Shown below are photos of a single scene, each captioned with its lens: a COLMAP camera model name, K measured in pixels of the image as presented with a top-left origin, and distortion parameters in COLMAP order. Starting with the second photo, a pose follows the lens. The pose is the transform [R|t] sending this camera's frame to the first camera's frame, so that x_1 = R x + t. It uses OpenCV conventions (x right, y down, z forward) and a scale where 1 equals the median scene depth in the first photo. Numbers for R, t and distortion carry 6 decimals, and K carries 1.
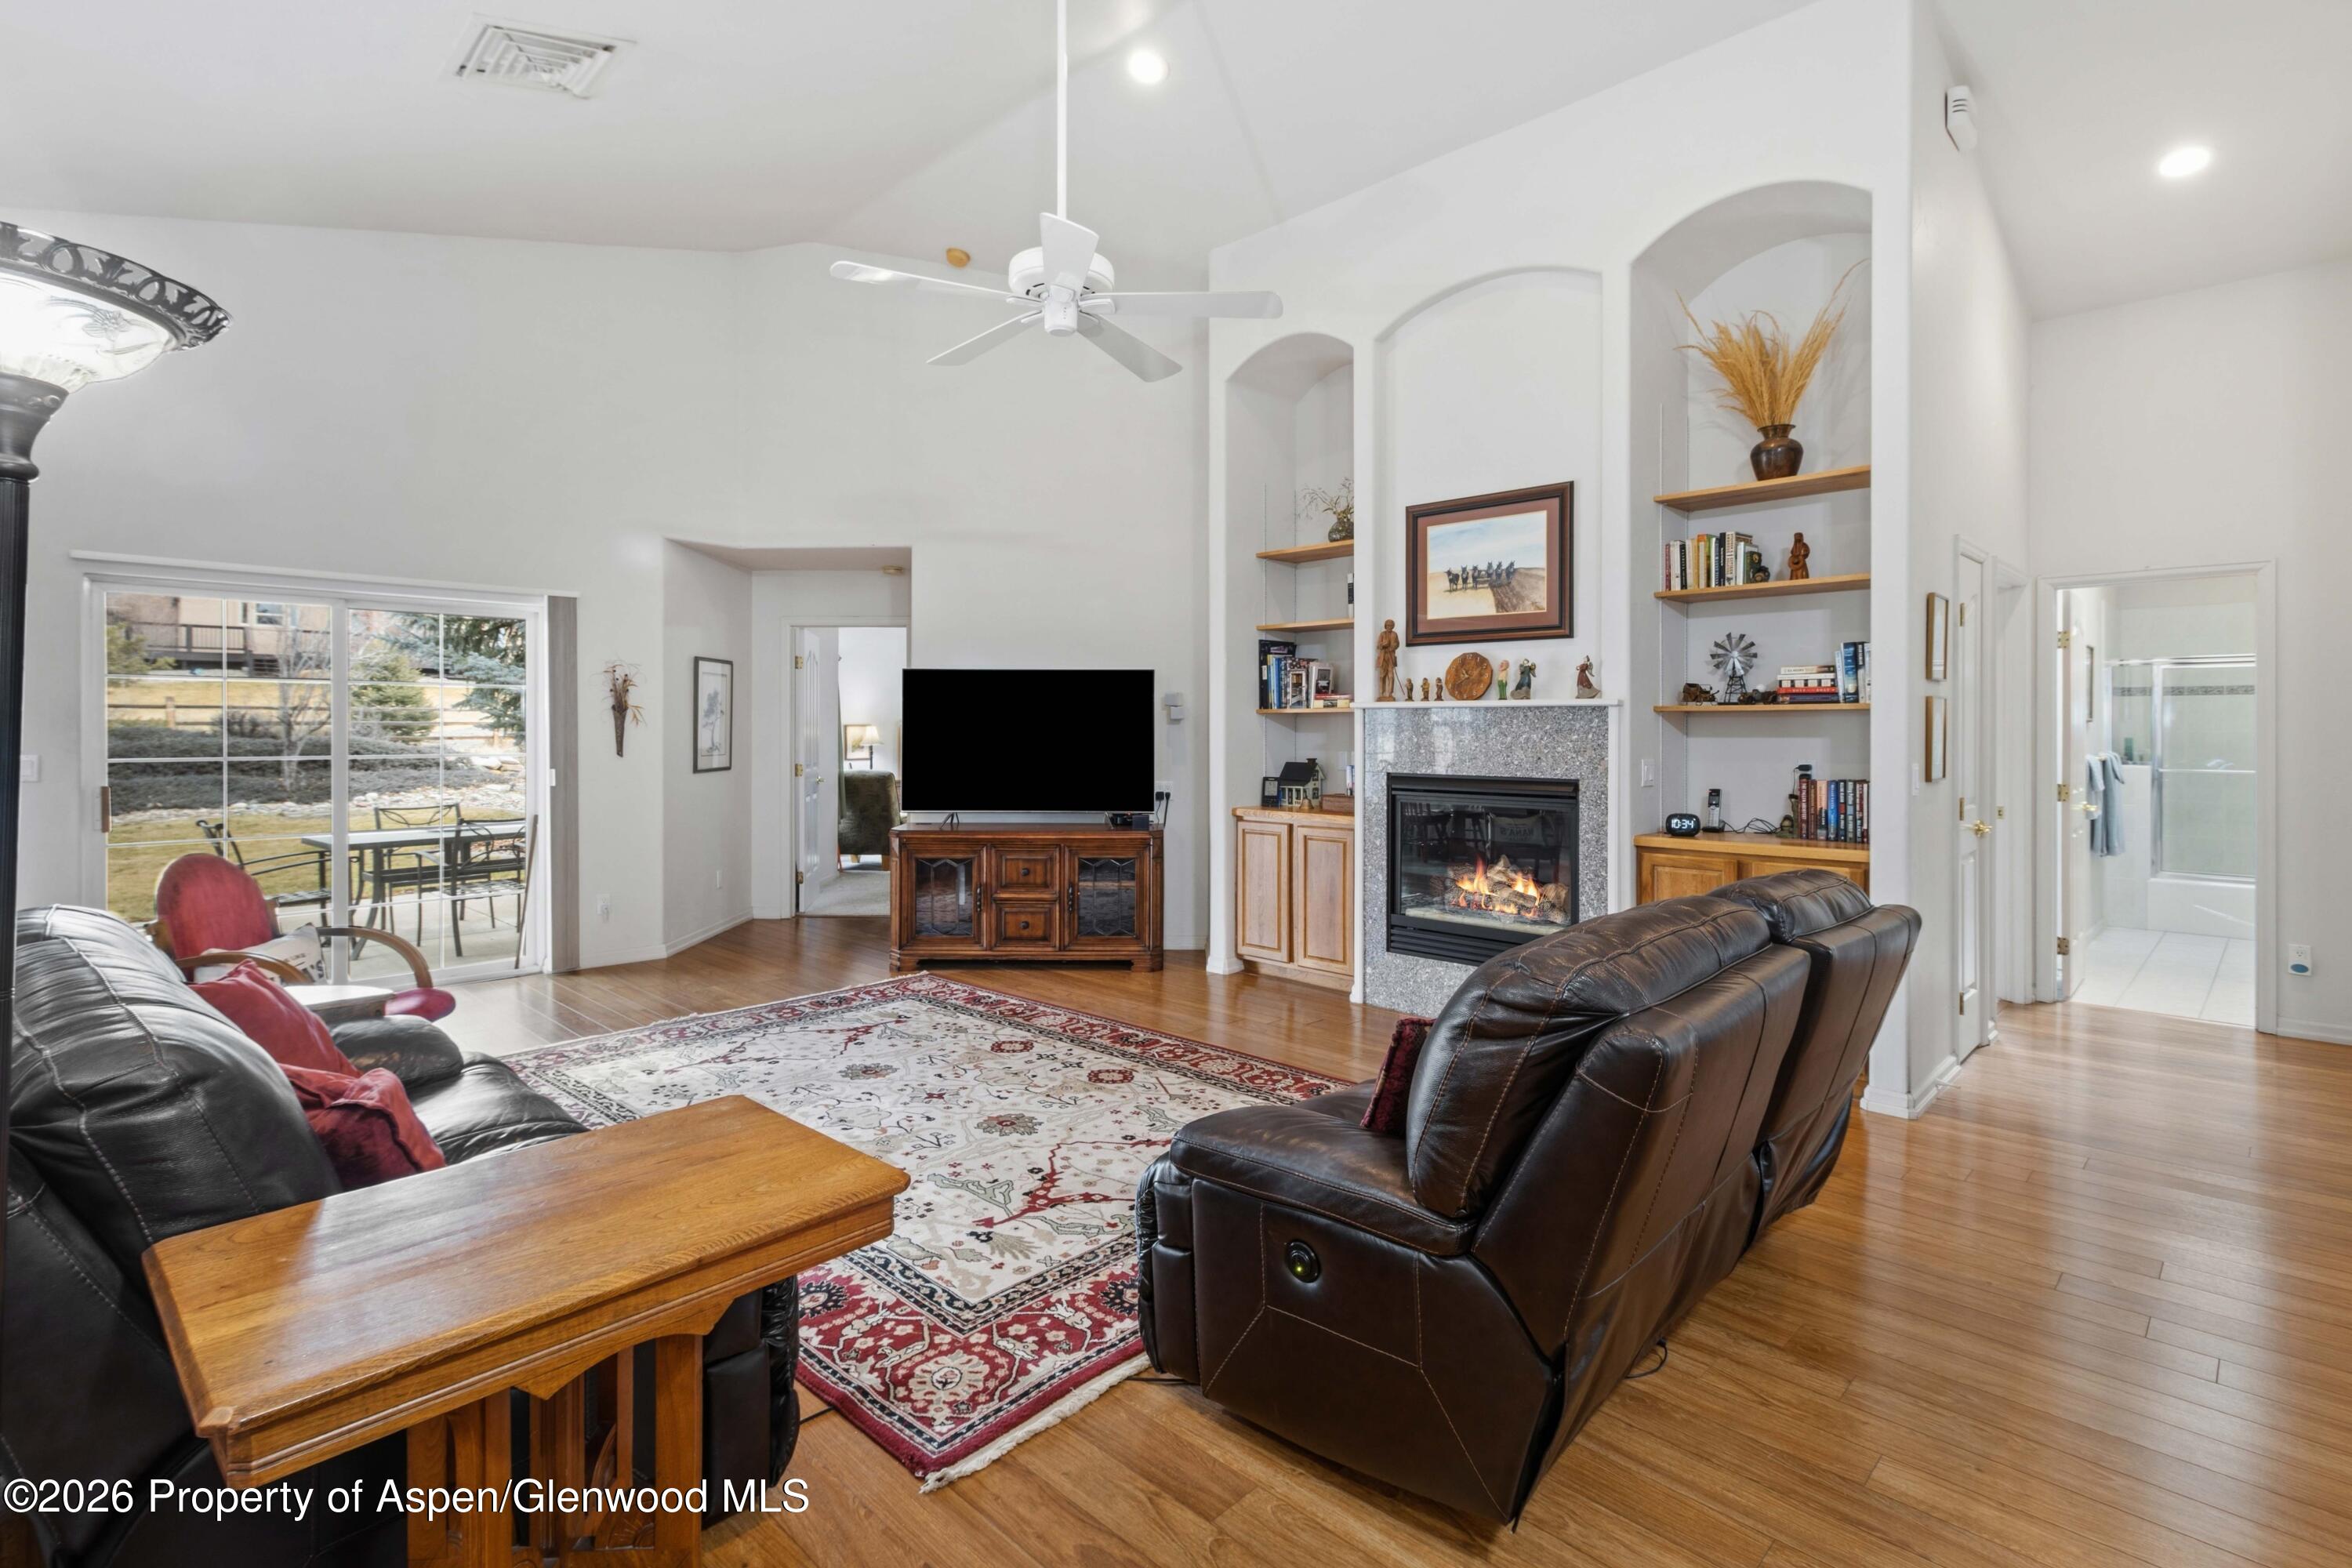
lens RADIAL K [[1097.7, 0, 1156.5], [0, 1097.7, 722.5], [0, 0, 1]] dist [-0.010545, -0.000098]
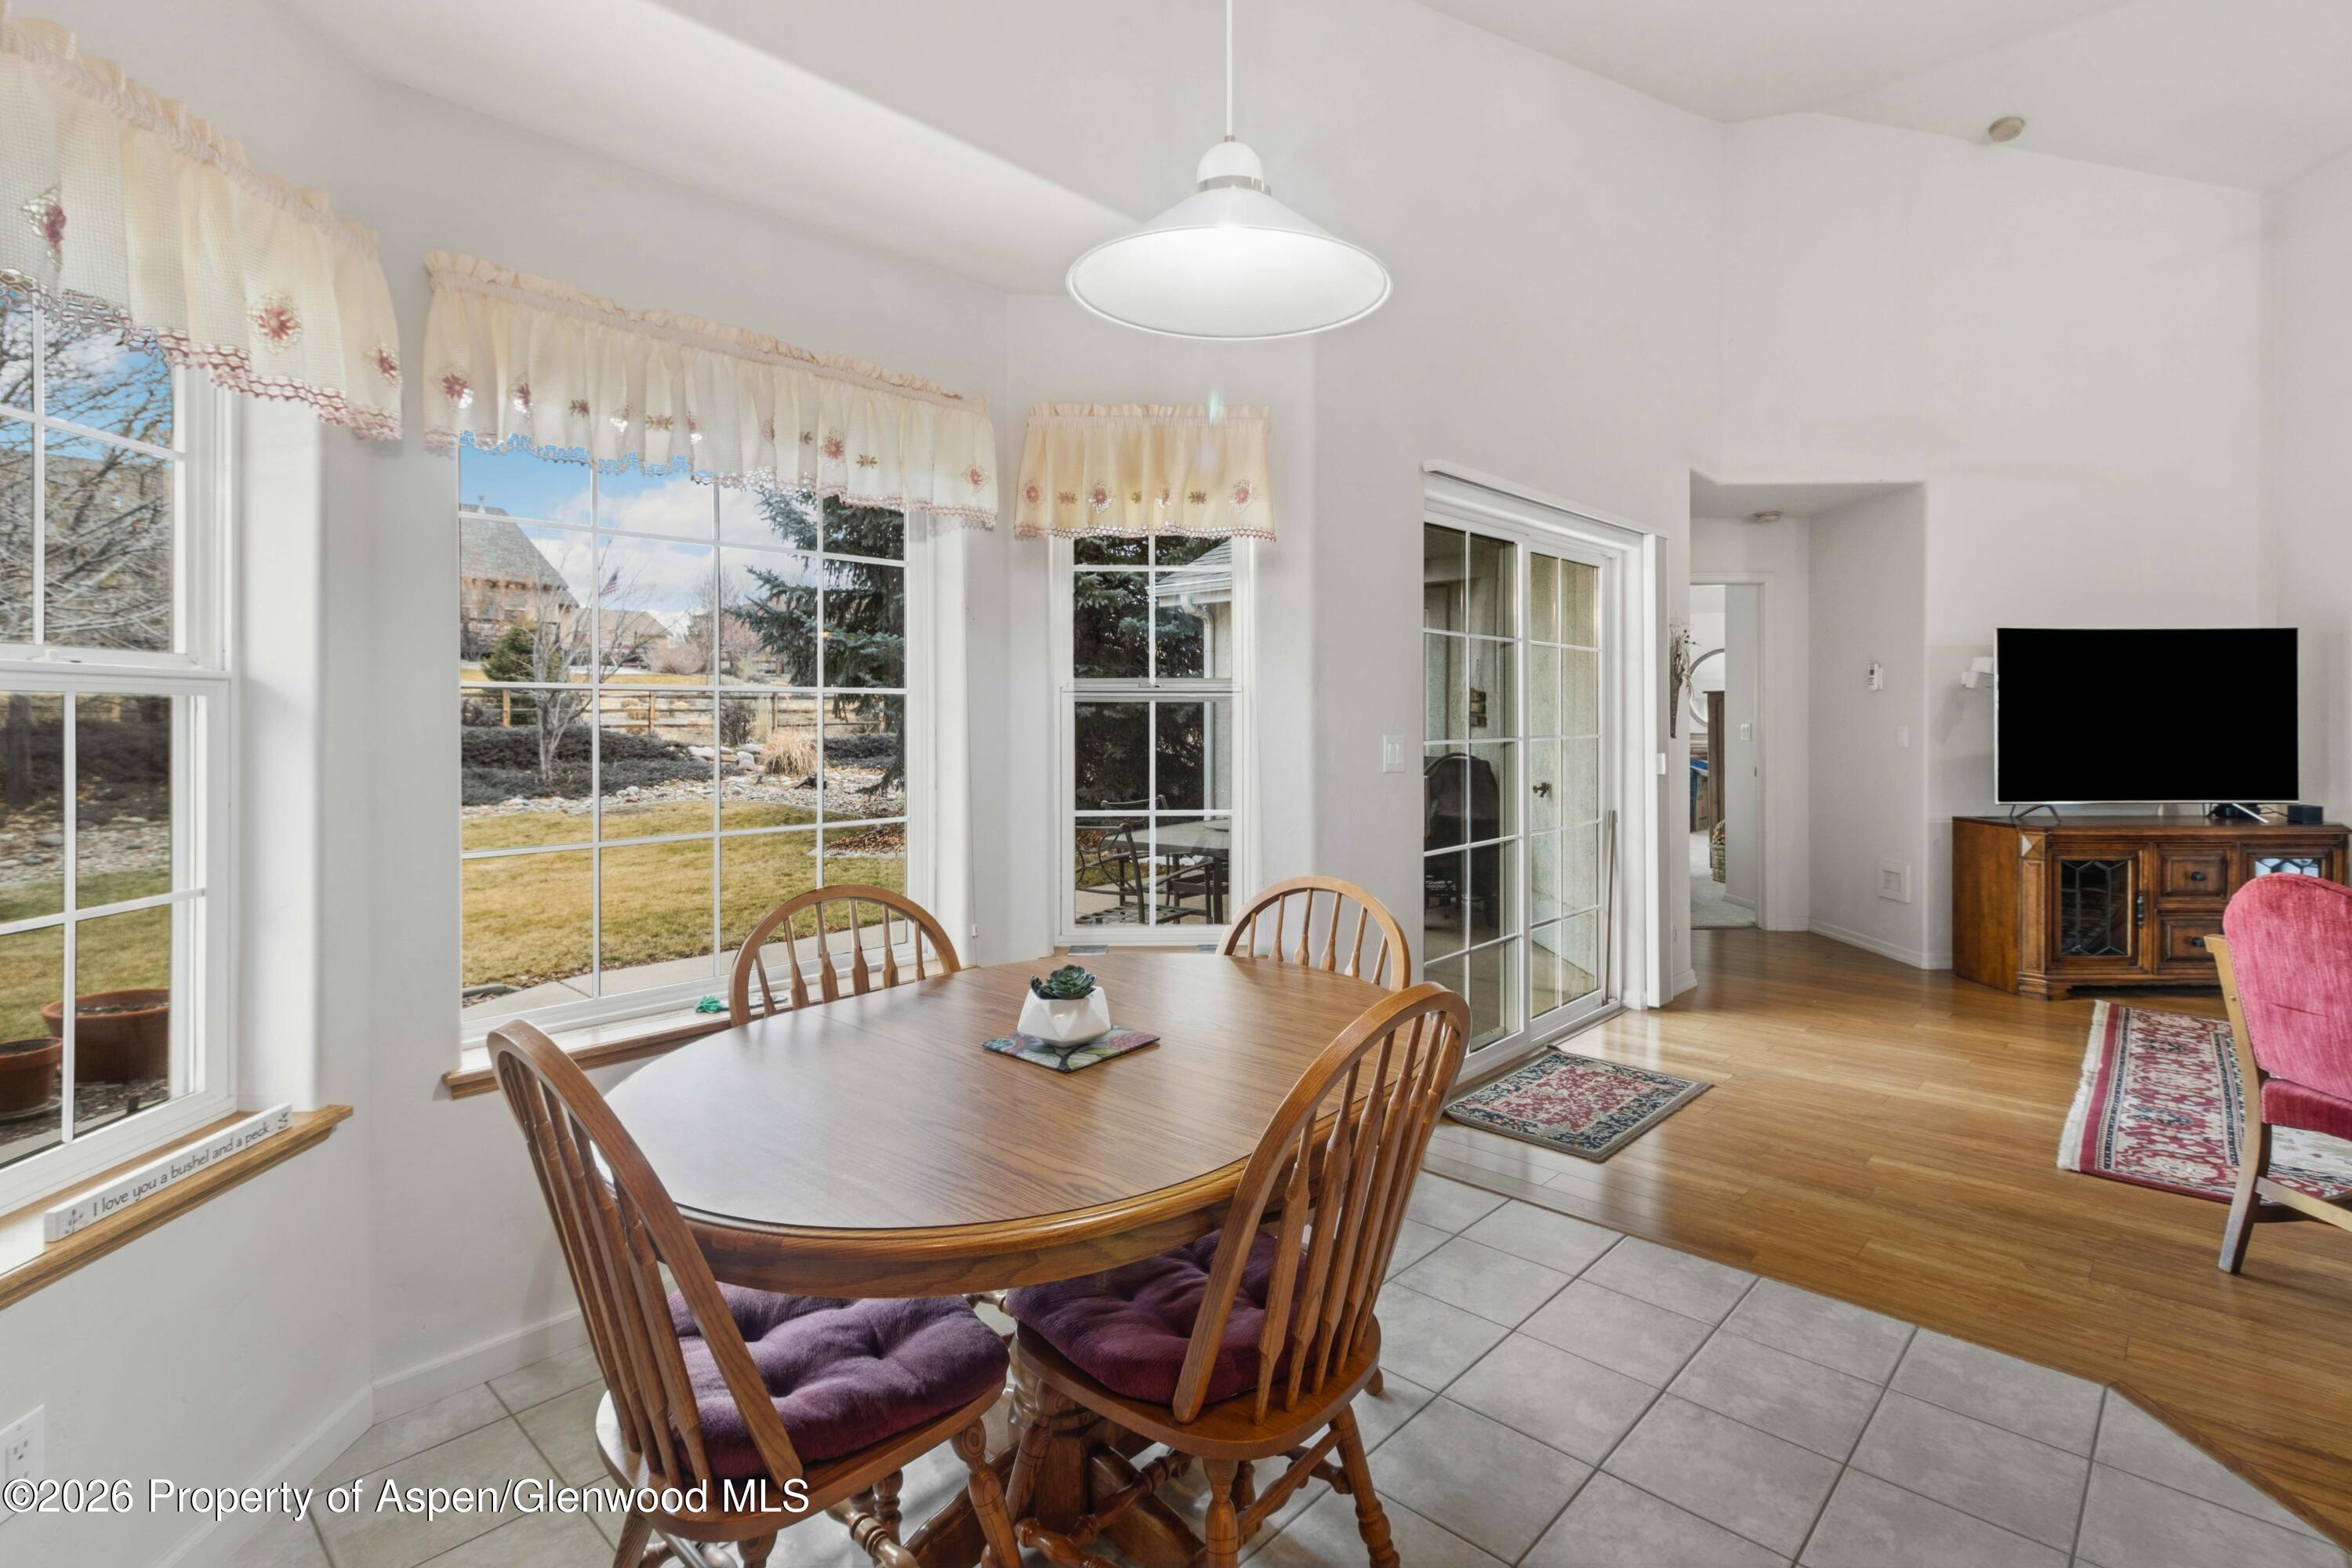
lens RADIAL K [[1117.8, 0, 1183.1], [0, 1117.8, 708.7], [0, 0, 1]] dist [0.000872, 0.000018]
pose [[0.999752, -0.005630, 0.021540, -1.041685], [0.005630, 0.999984, 0.000051, 0.009240], [-0.021540, 0.000070, 0.999768, 0.222703]]
